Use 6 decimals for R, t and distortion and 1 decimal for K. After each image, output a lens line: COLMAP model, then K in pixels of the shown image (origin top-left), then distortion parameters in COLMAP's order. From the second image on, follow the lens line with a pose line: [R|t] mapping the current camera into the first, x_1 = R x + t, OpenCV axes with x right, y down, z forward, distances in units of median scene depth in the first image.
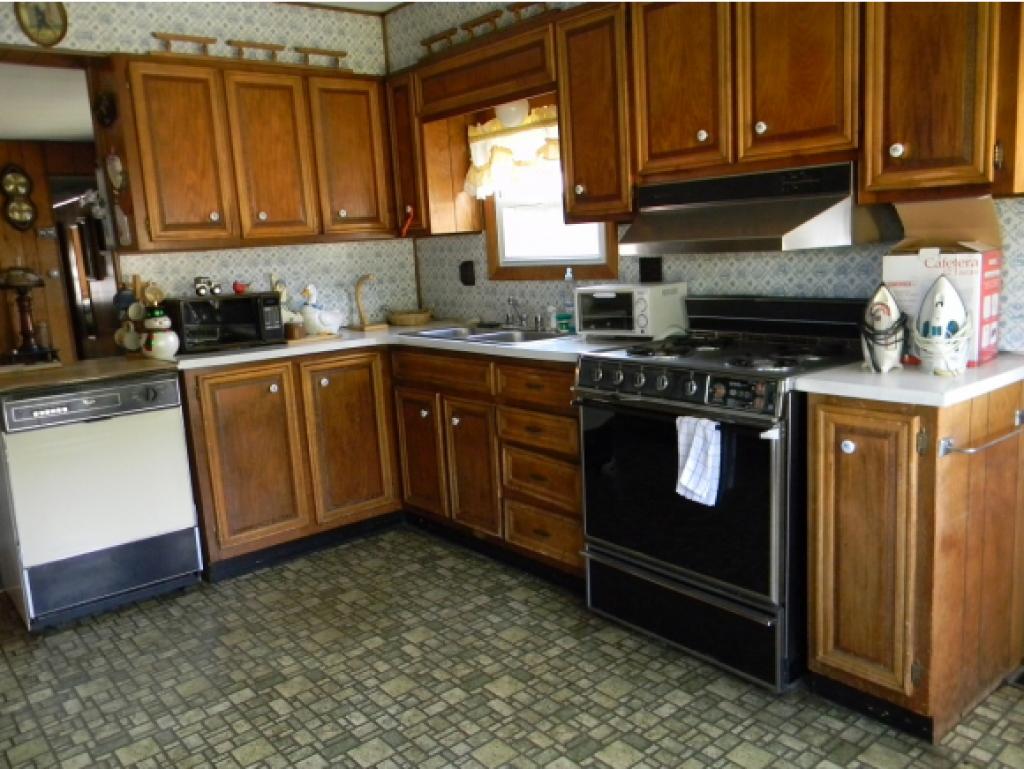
lens RADIAL K [[820.9, 0, 491.7], [0, 820.9, 374.9], [0, 0, 1]] dist [0.001293, 0.000496]
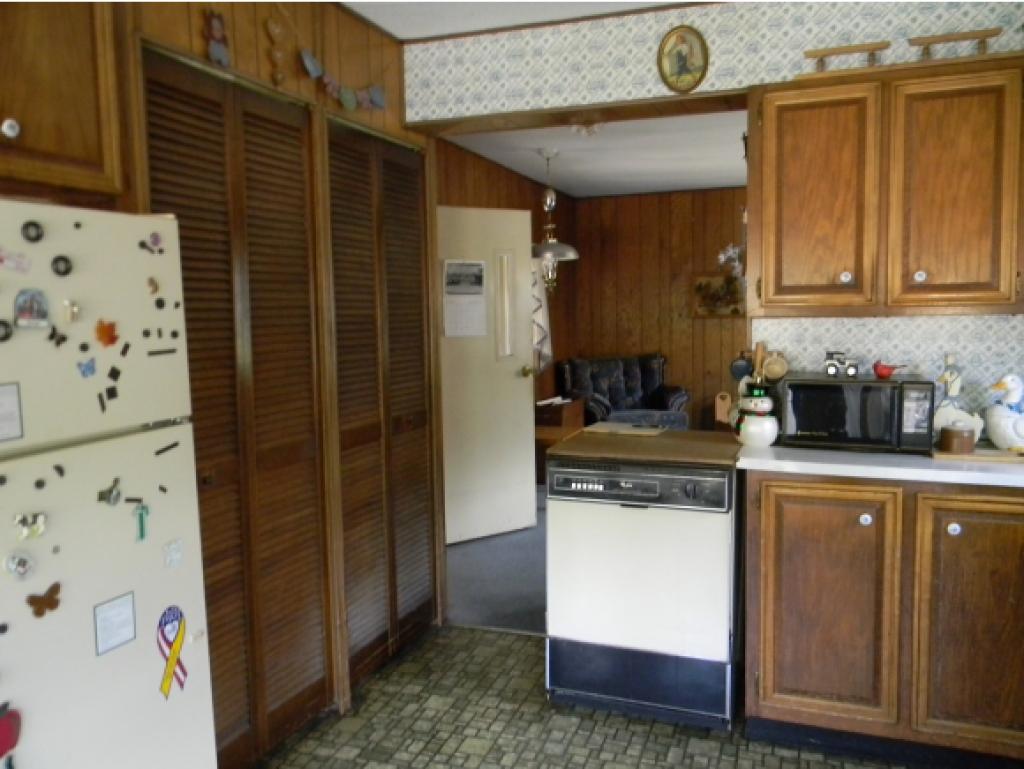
lens RADIAL K [[820.9, 0, 508.8], [0, 820.9, 376.4], [0, 0, 1]] dist [0.001293, 0.000496]
pose [[0.508516, 0.127775, -0.851519, 0.172032], [-0.150575, 0.986886, 0.058166, -0.103136], [0.847785, 0.098639, 0.521087, 0.359683]]
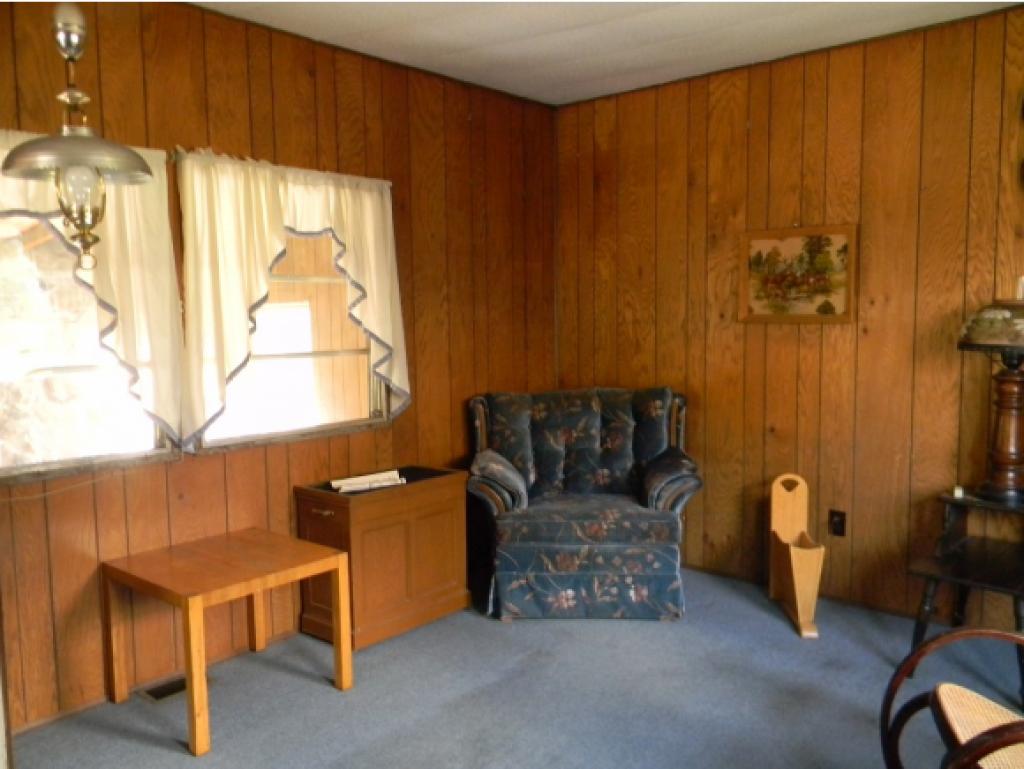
lens RADIAL K [[820.9, 0, 515.7], [0, 820.9, 382.3], [0, 0, 1]] dist [0.001293, 0.000496]
pose [[0.154651, 0.156875, -0.975435, -0.066265], [-0.153826, 0.979096, 0.133075, -0.152022], [0.975920, 0.129467, 0.175550, 0.789827]]
